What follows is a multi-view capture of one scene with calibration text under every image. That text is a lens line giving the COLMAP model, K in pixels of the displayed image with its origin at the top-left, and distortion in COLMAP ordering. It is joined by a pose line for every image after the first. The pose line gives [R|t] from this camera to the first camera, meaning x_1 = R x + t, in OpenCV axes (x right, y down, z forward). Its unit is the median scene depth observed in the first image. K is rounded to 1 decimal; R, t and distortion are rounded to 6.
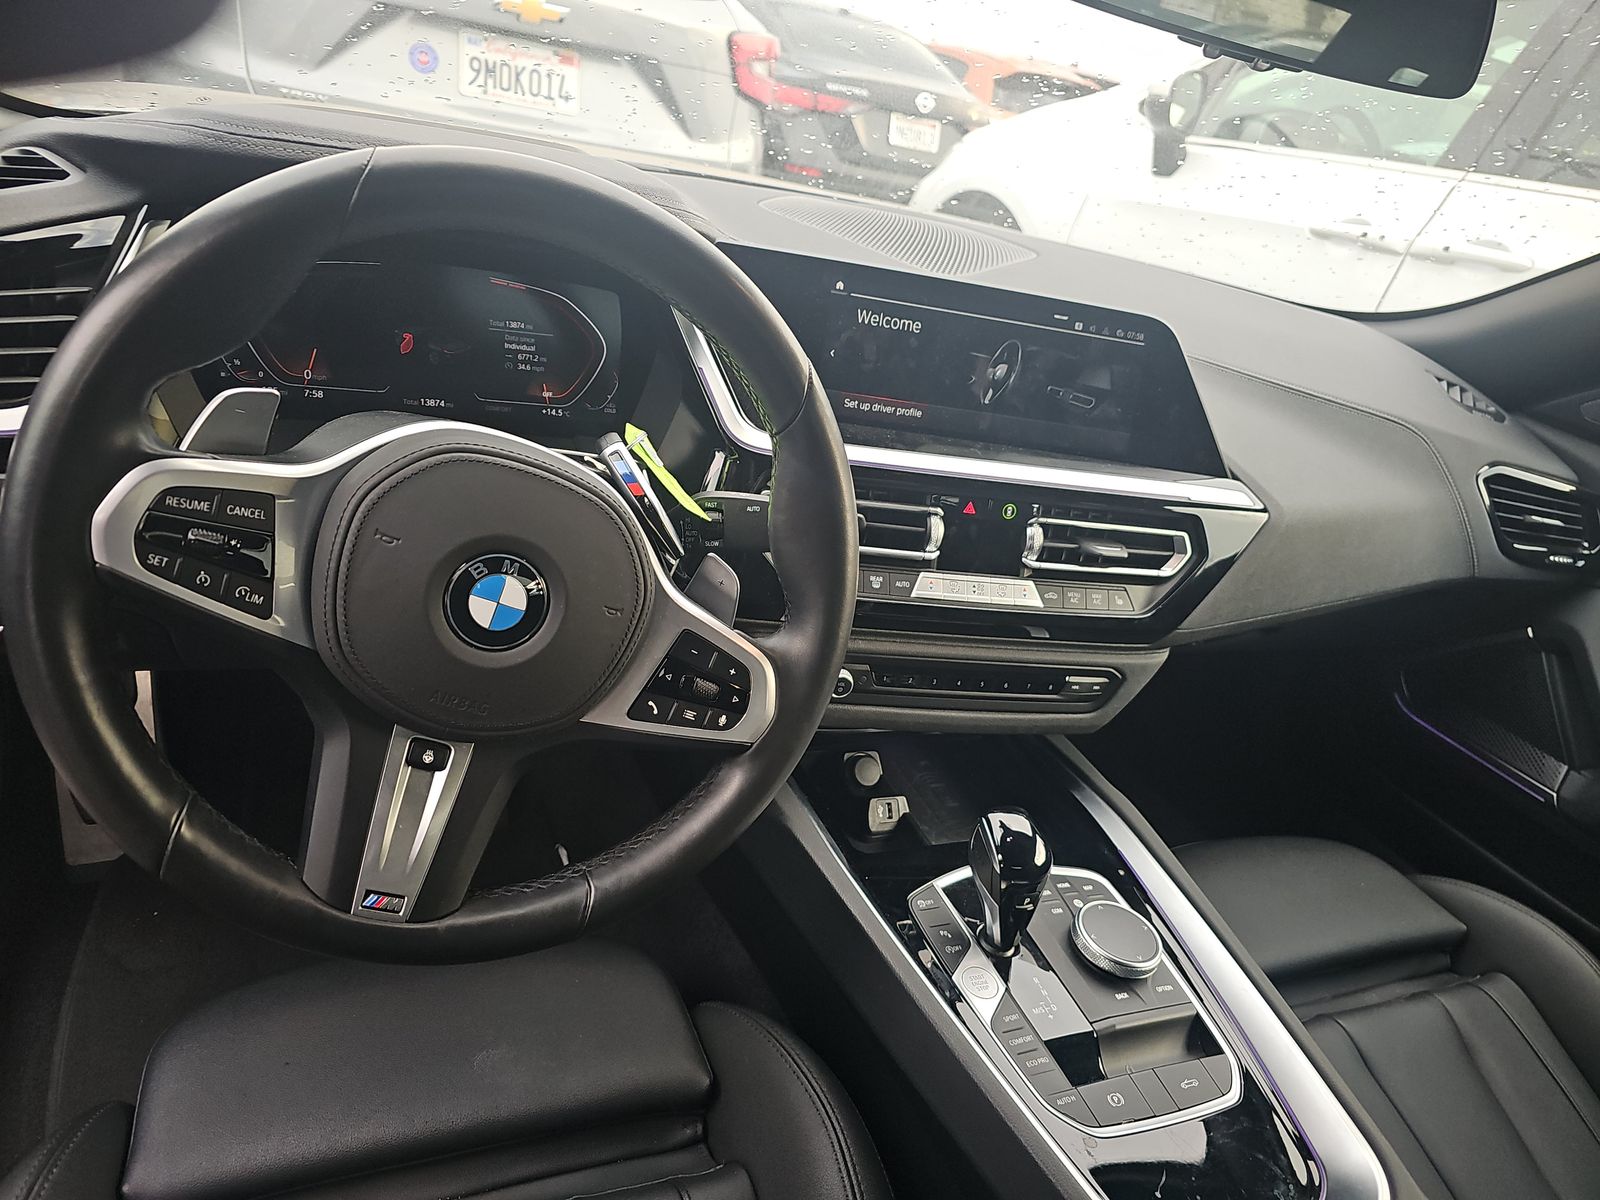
lens RADIAL K [[1045.6, 0, 791.7], [0, 1045.6, 619.1], [0, 0, 1]] dist [0.055919, -0.052057]
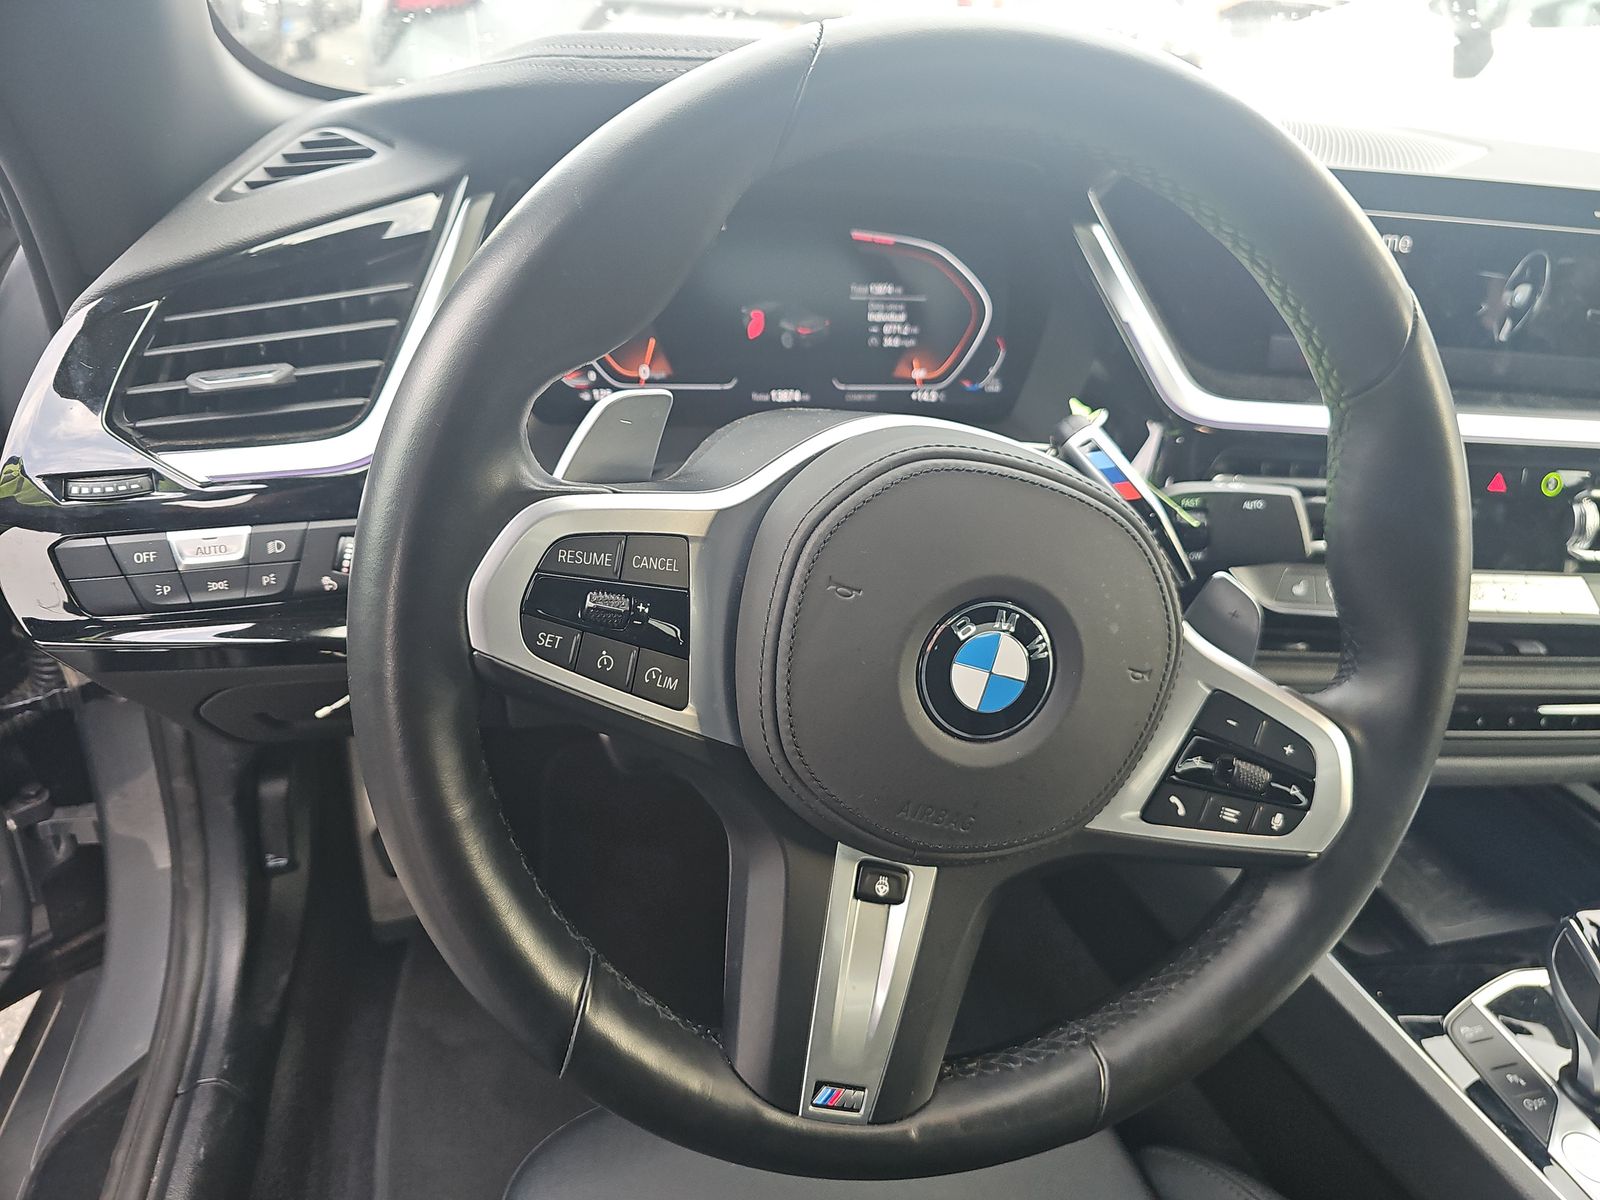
lens RADIAL K [[1053.9, 0, 820.3], [0, 1053.9, 595.0], [0, 0, 1]] dist [0.043896, -0.060291]
pose [[0.985373, -0.042810, -0.164949, -0.243697], [0.042026, 0.999083, -0.008240, -0.058126], [0.165150, 0.001187, 0.986268, 0.269025]]
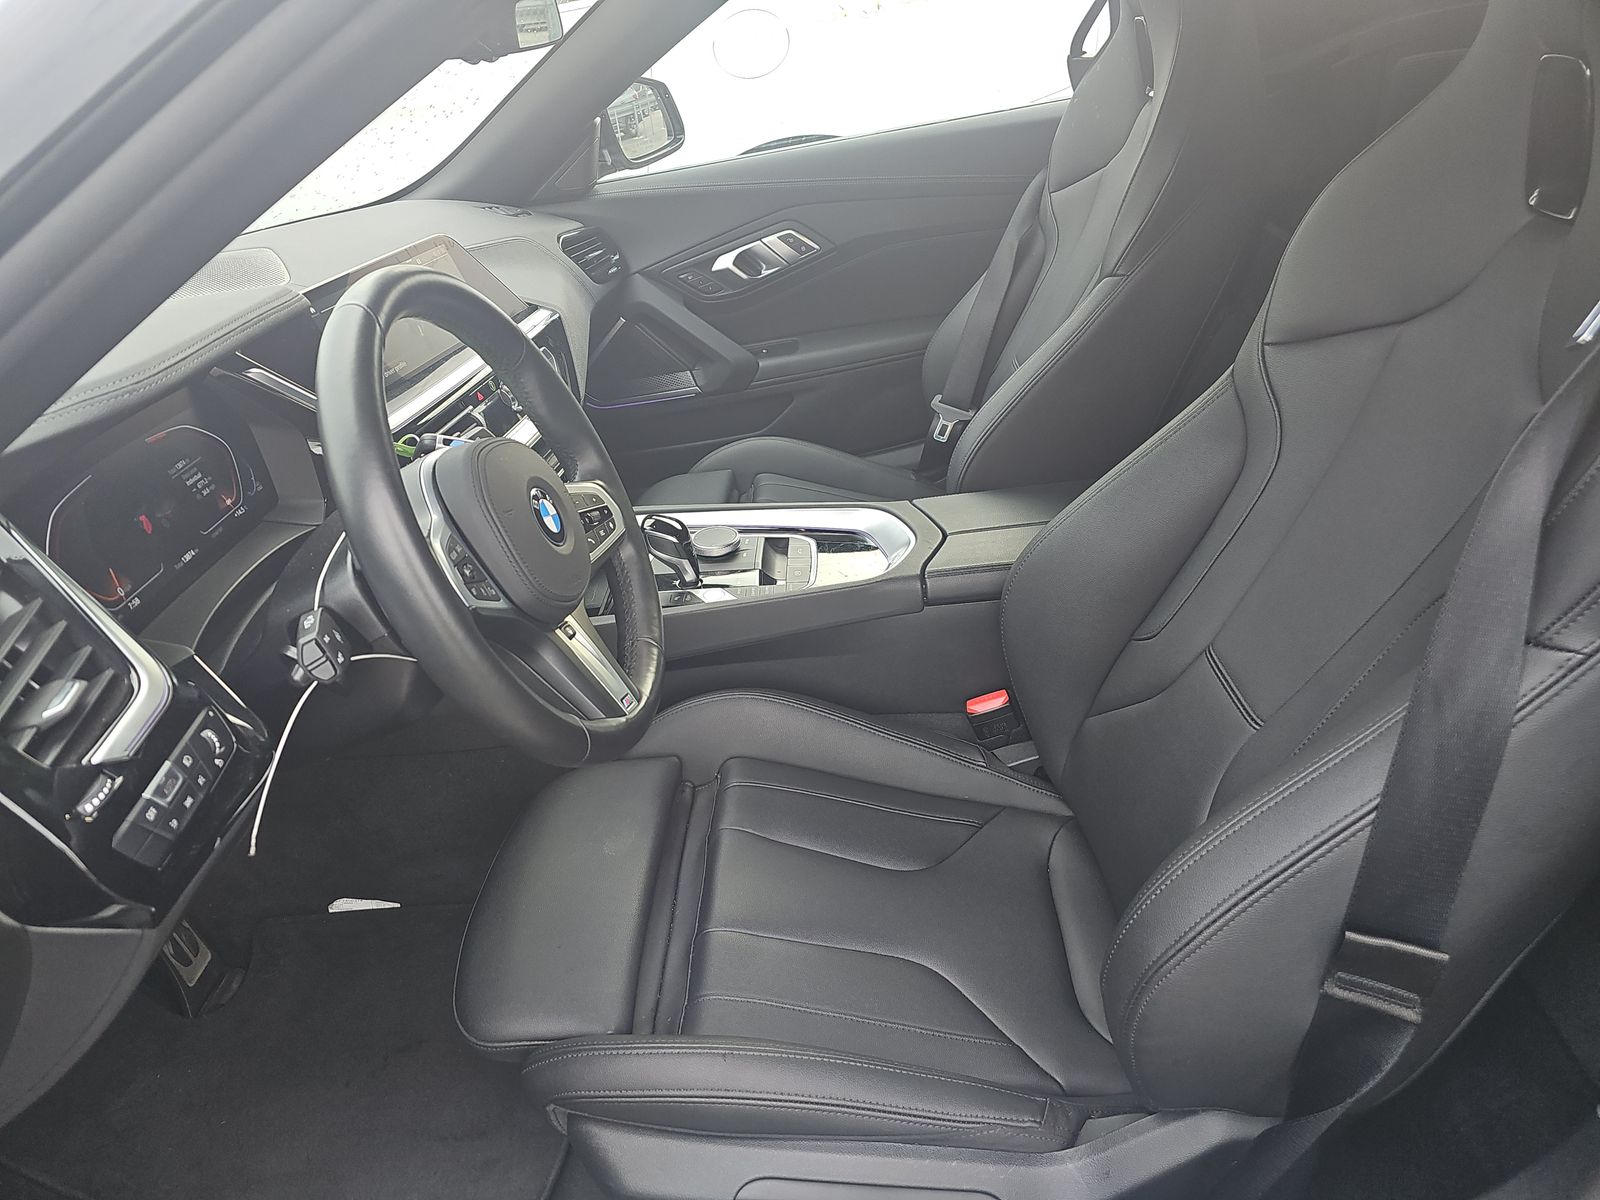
lens RADIAL K [[1045.6, 0, 791.7], [0, 1045.6, 619.1], [0, 0, 1]] dist [0.055919, -0.052057]
pose [[0.360513, -0.665674, 0.653382, -1.166073], [0.597062, 0.702865, 0.386650, -0.273690], [-0.716623, 0.250717, 0.650840, -0.253737]]
